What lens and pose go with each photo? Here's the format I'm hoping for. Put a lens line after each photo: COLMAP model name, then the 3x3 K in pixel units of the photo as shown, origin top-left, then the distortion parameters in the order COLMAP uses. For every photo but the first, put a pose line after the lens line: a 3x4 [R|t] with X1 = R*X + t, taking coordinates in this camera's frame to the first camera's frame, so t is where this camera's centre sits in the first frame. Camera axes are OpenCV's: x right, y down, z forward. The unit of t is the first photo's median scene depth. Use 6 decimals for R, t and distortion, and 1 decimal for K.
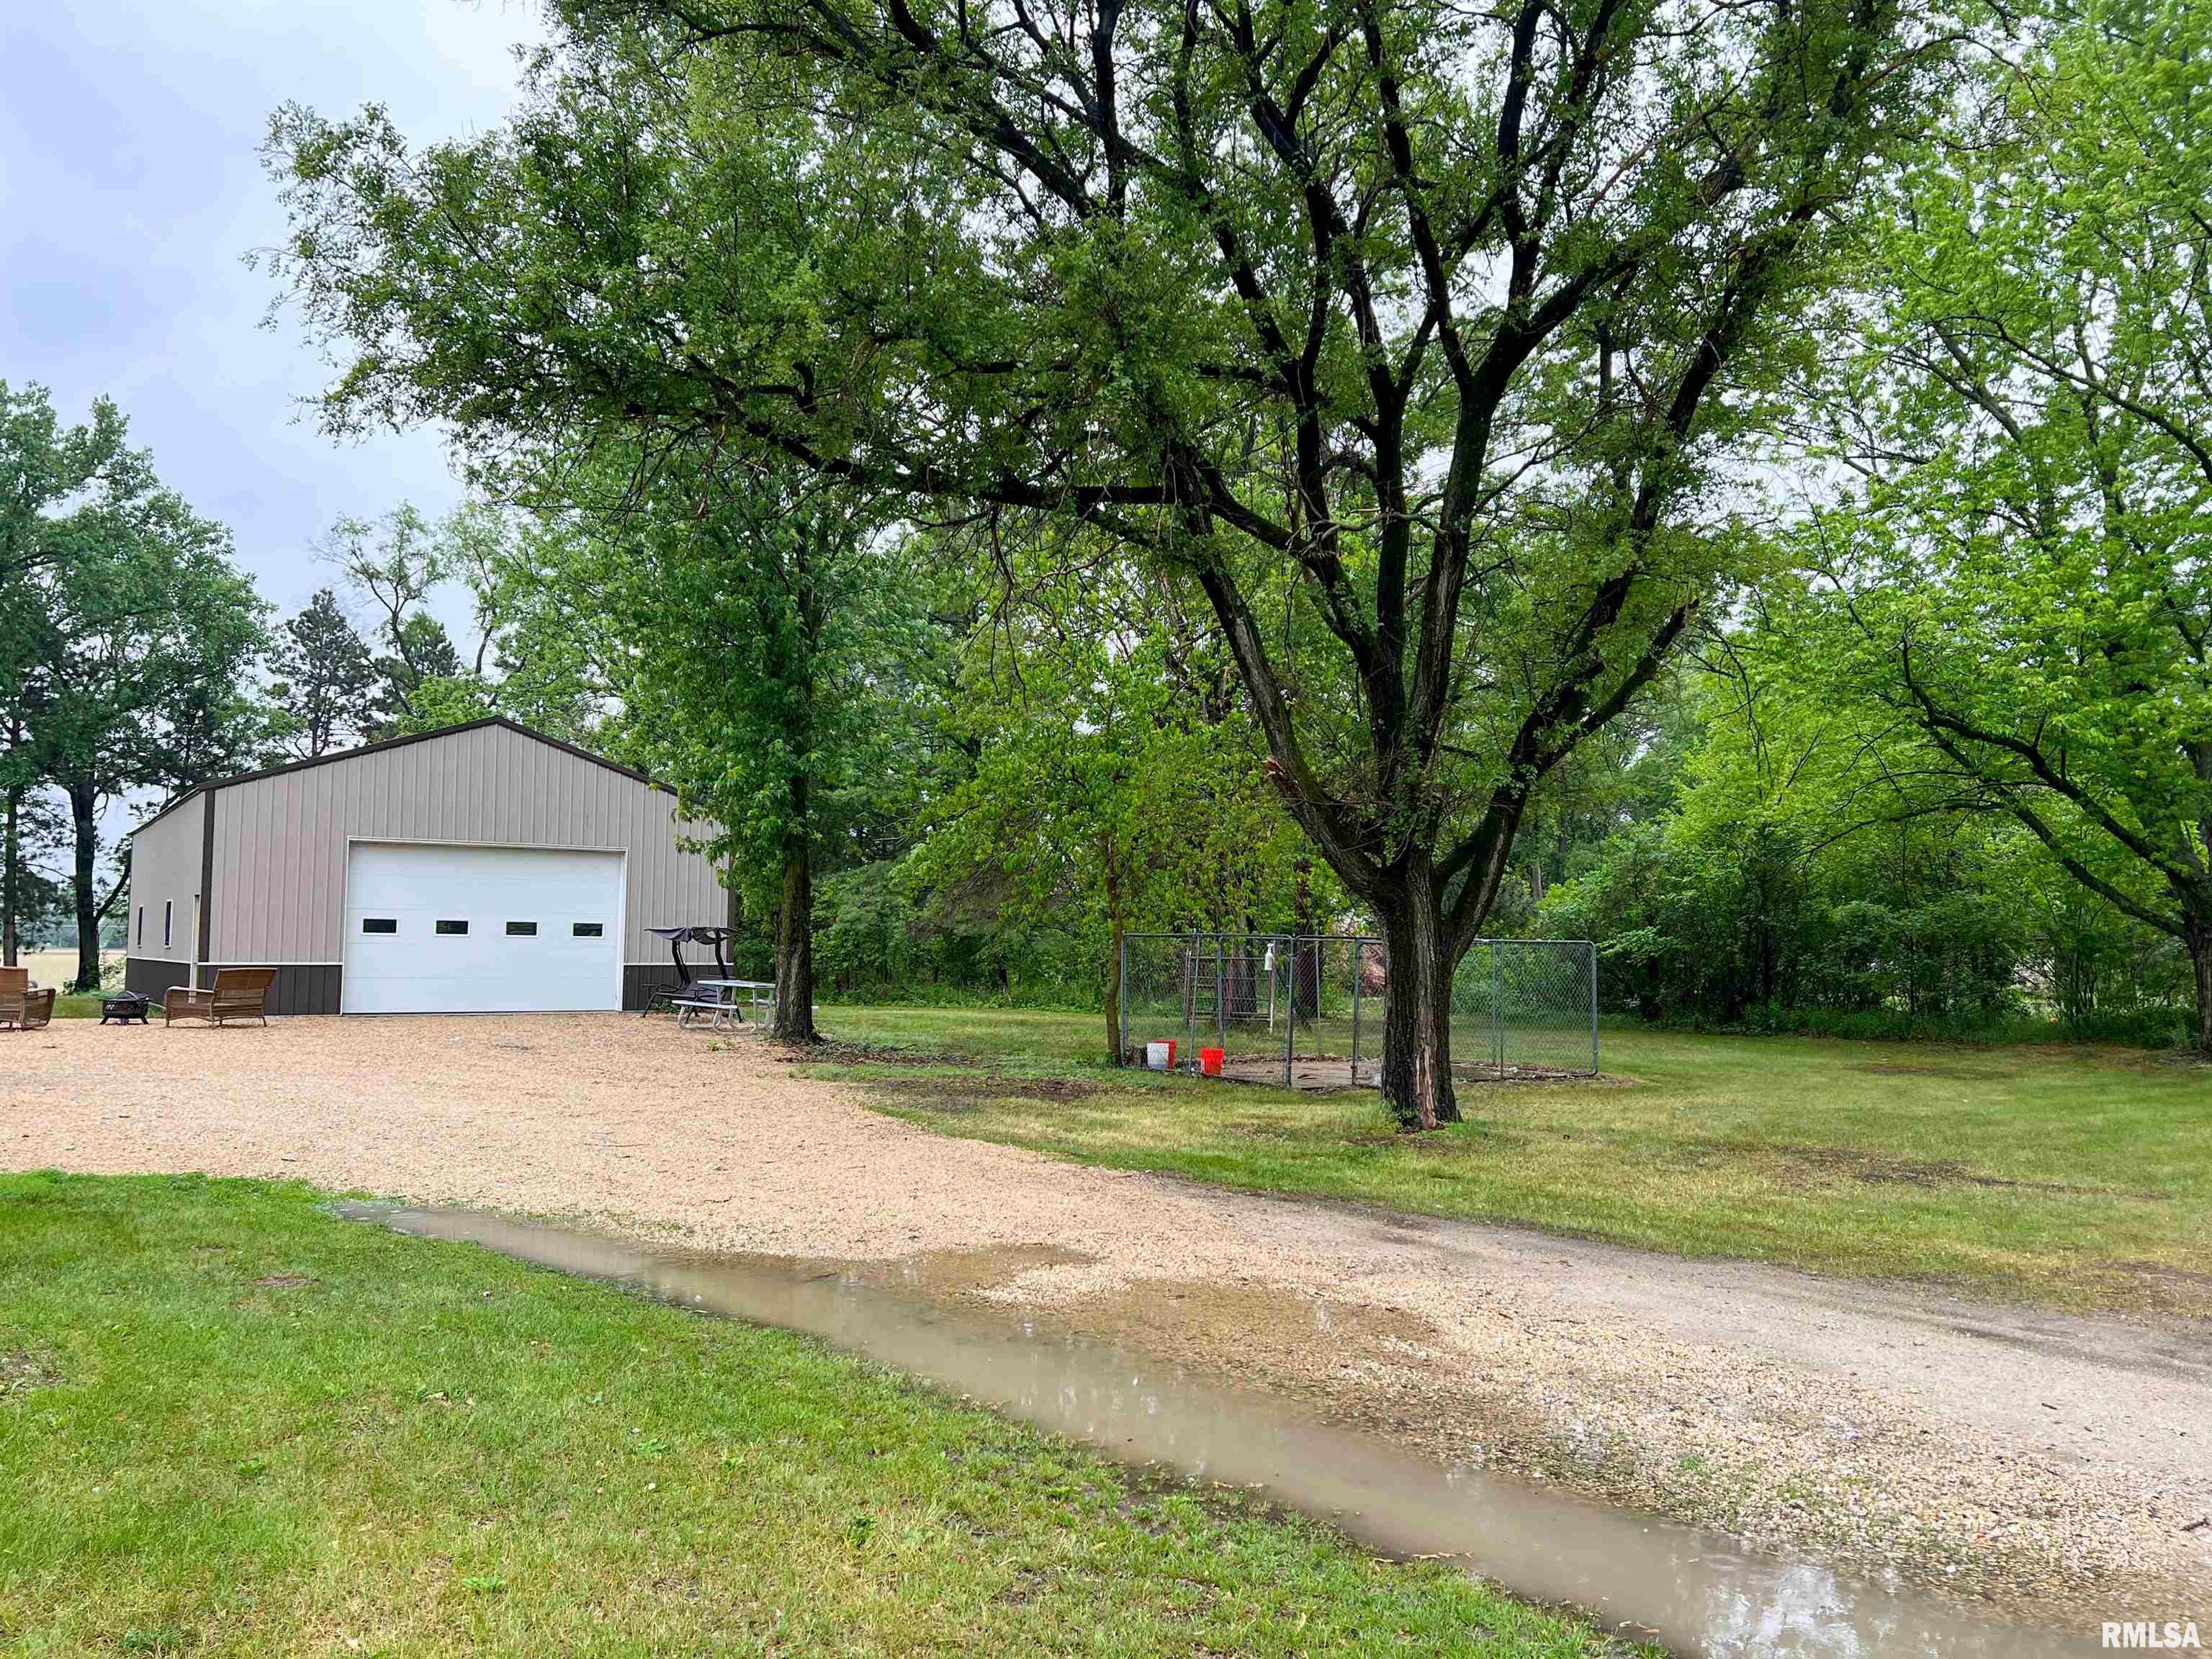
lens RADIAL K [[1597.0, 0, 1111.4], [0, 1597.0, 835.5], [0, 0, 1]] dist [0.087670, -0.098548]
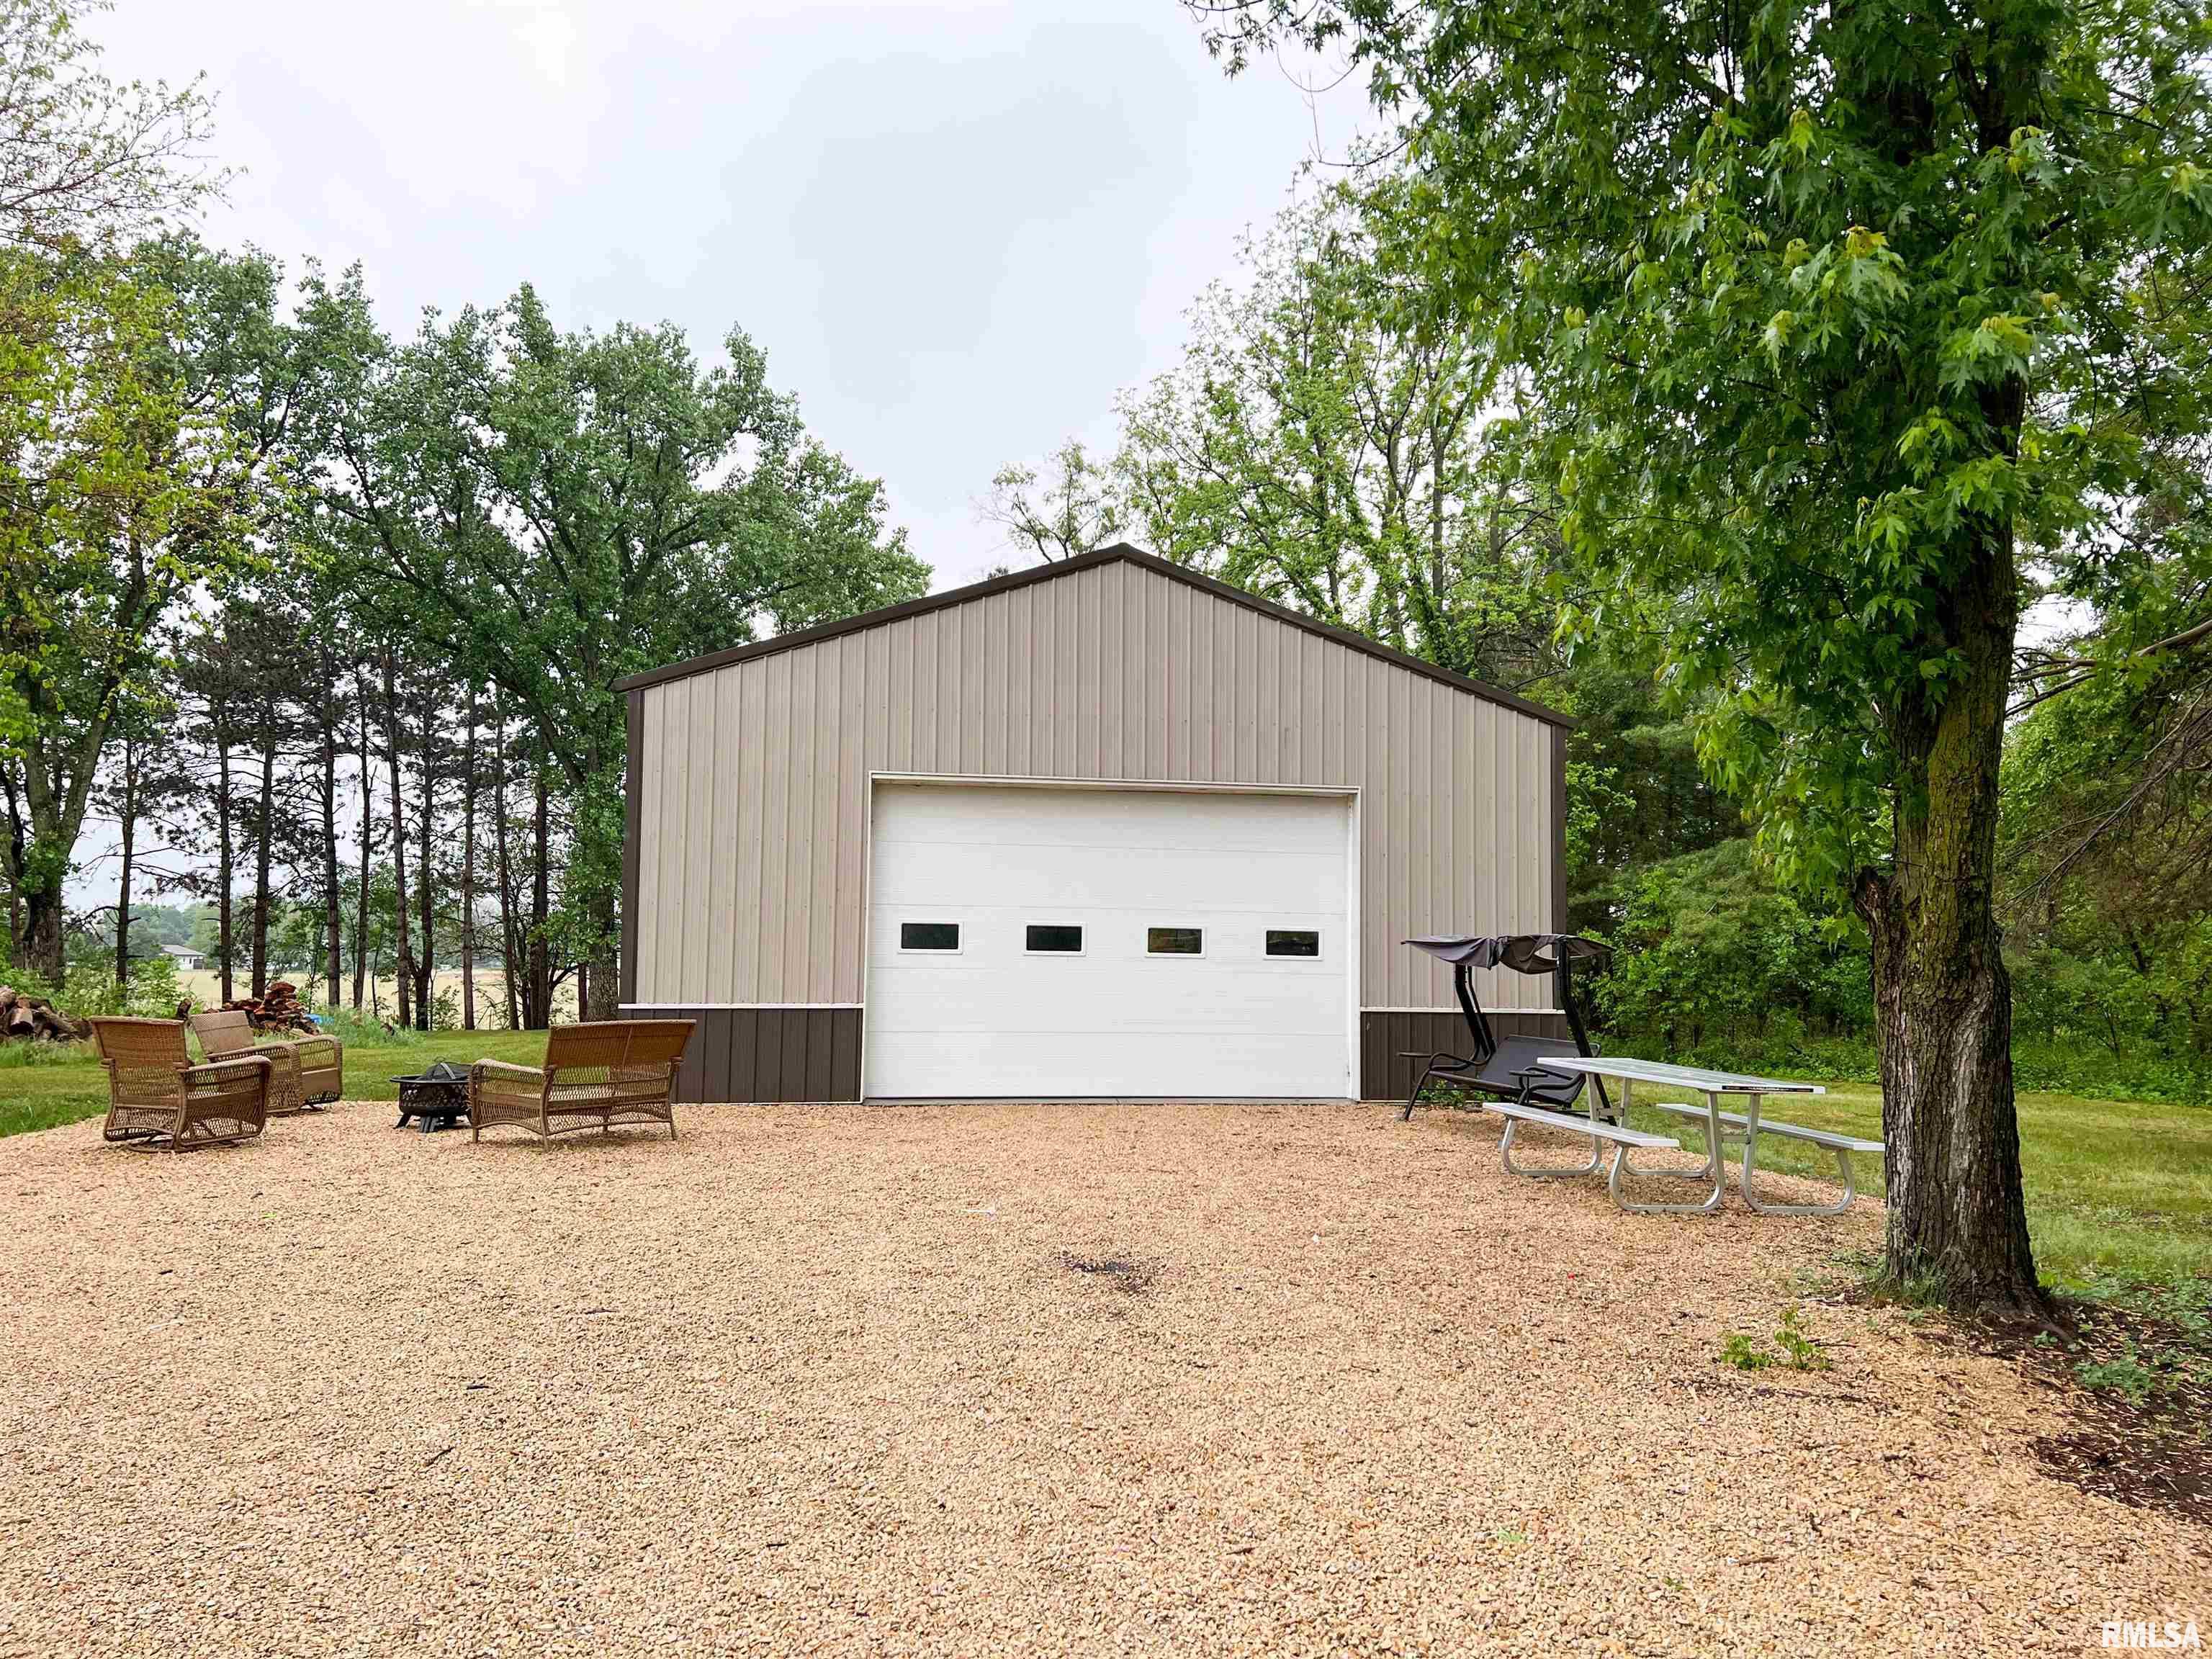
lens RADIAL K [[1597.0, 0, 1111.4], [0, 1597.0, 835.5], [0, 0, 1]] dist [0.087670, -0.098548]
pose [[0.910930, -0.033405, -0.411205, -0.162242], [0.026690, 0.999400, -0.022062, 0.032970], [0.411696, 0.009121, 0.911276, 0.496956]]
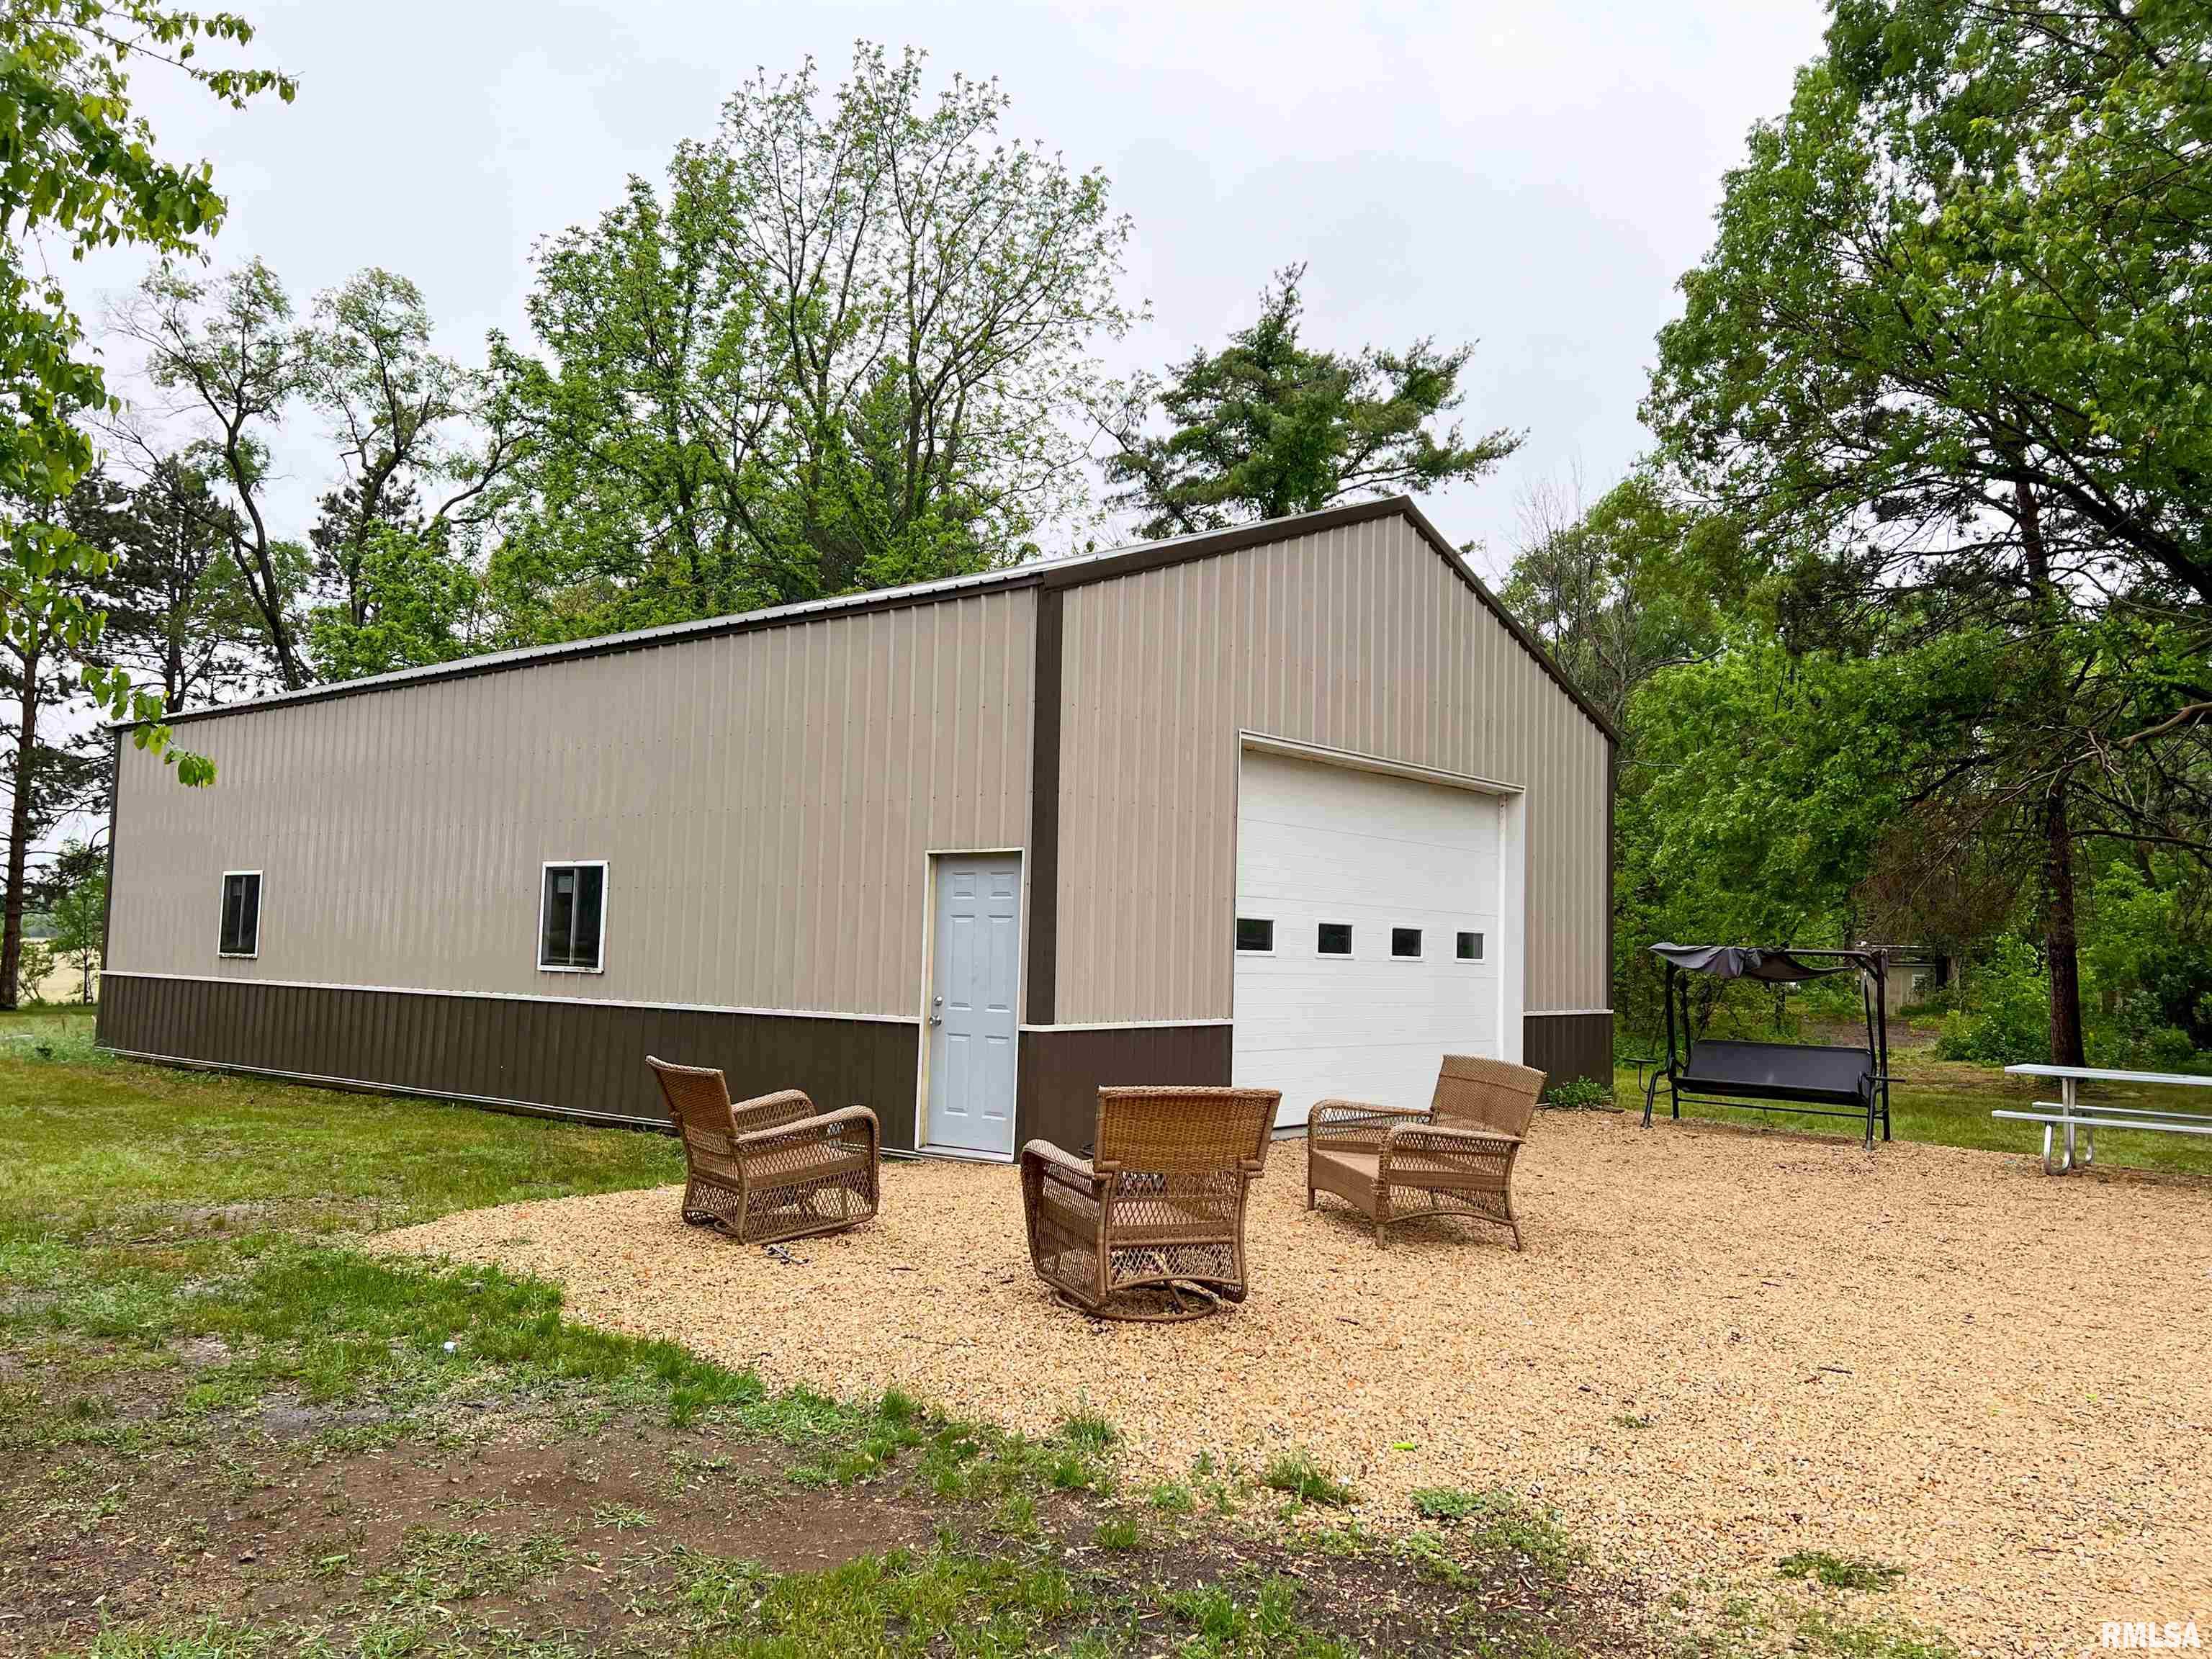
lens RADIAL K [[1597.0, 0, 1111.4], [0, 1597.0, 835.5], [0, 0, 1]] dist [0.087670, -0.098548]
pose [[0.953220, 0.031083, 0.300675, -0.581532], [-0.030600, 0.999512, -0.006315, 0.030266], [-0.300724, -0.003181, 0.953706, 0.552266]]
